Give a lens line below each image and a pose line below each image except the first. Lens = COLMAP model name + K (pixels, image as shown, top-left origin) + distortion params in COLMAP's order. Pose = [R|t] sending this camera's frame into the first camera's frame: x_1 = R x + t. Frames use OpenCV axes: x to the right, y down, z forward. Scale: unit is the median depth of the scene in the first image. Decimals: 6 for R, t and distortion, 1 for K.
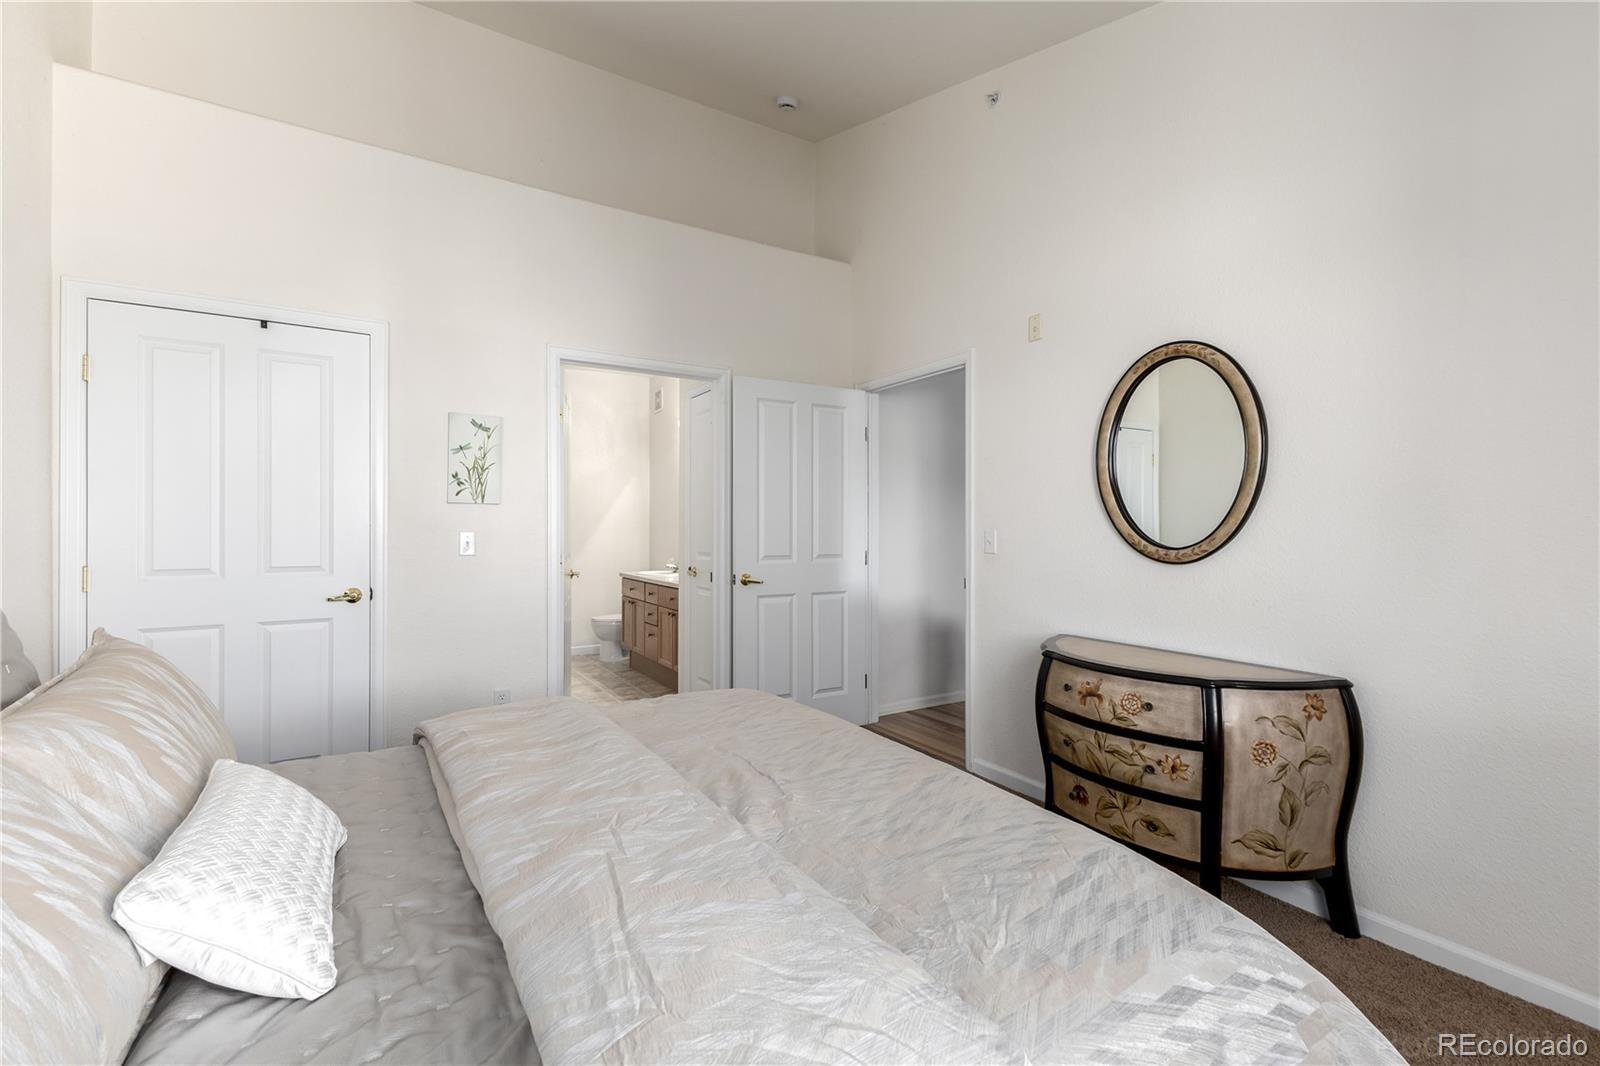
lens RADIAL K [[690.0, 0, 797.0], [0, 690.0, 528.9], [0, 0, 1]] dist [0.013753, -0.003869]
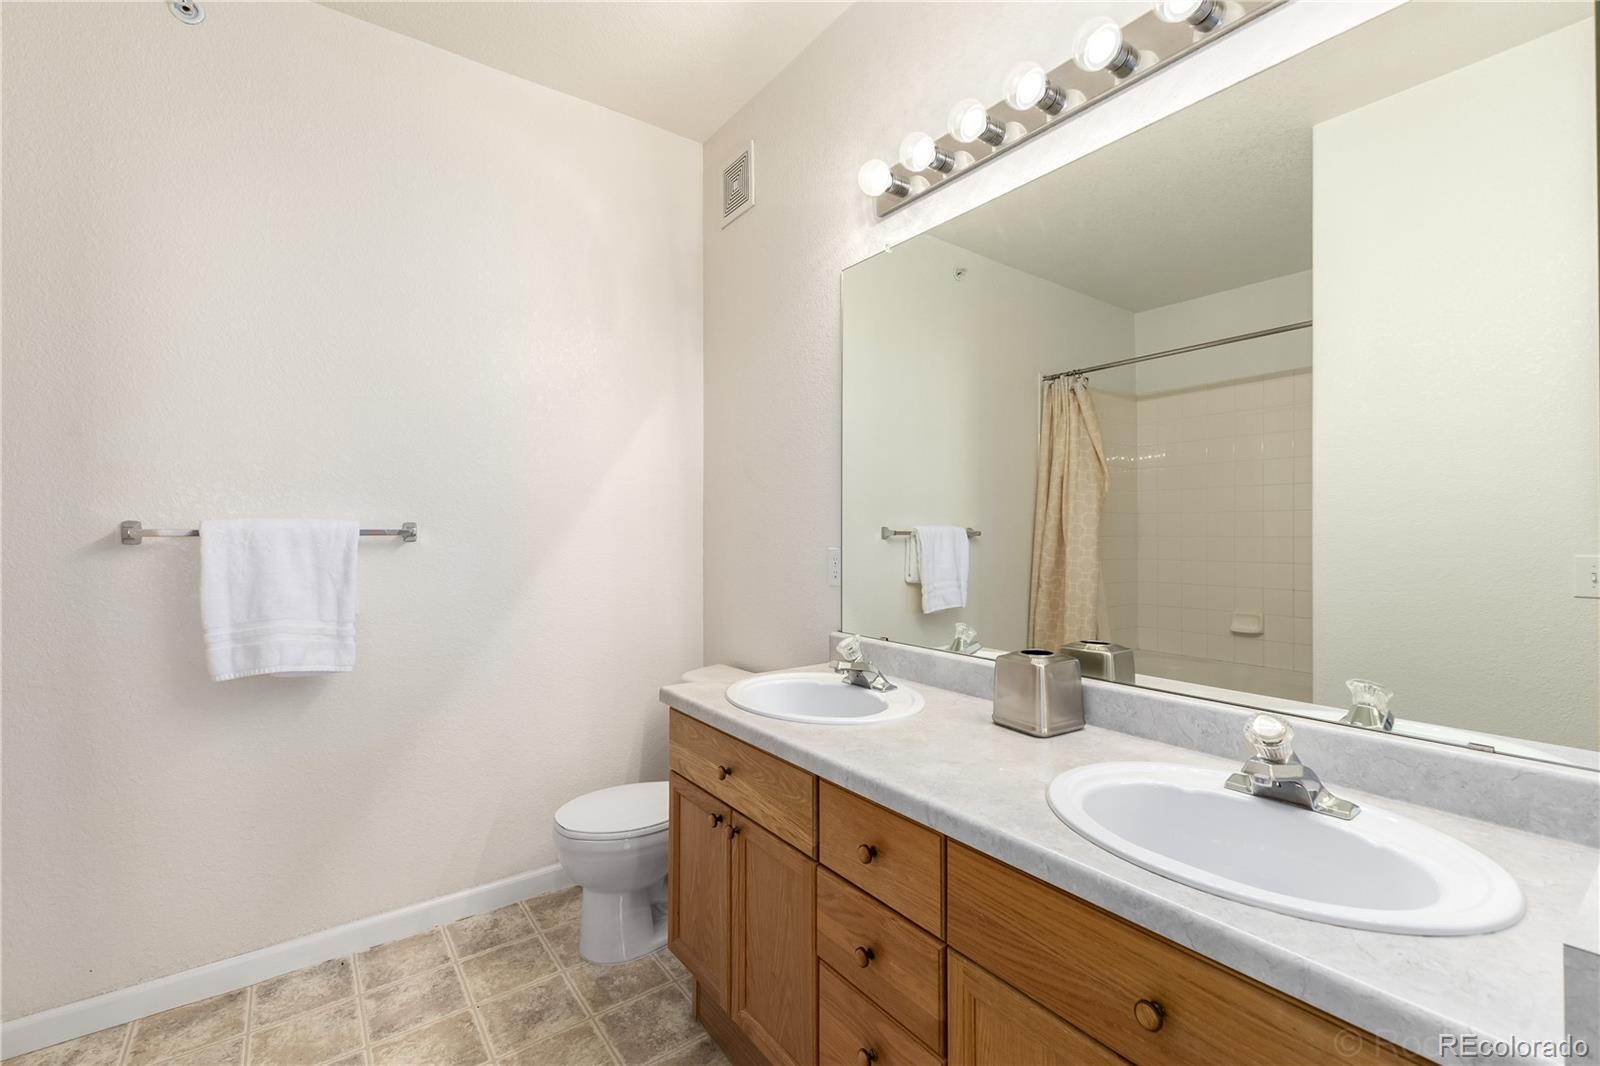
lens RADIAL K [[690.0, 0, 804.5], [0, 690.0, 533.0], [0, 0, 1]] dist [0.013753, -0.003869]
pose [[0.995351, 0.001058, 0.096310, -0.200401], [-0.001634, 0.999981, 0.005900, -0.003730], [-0.096302, -0.006030, 0.995334, 0.630935]]
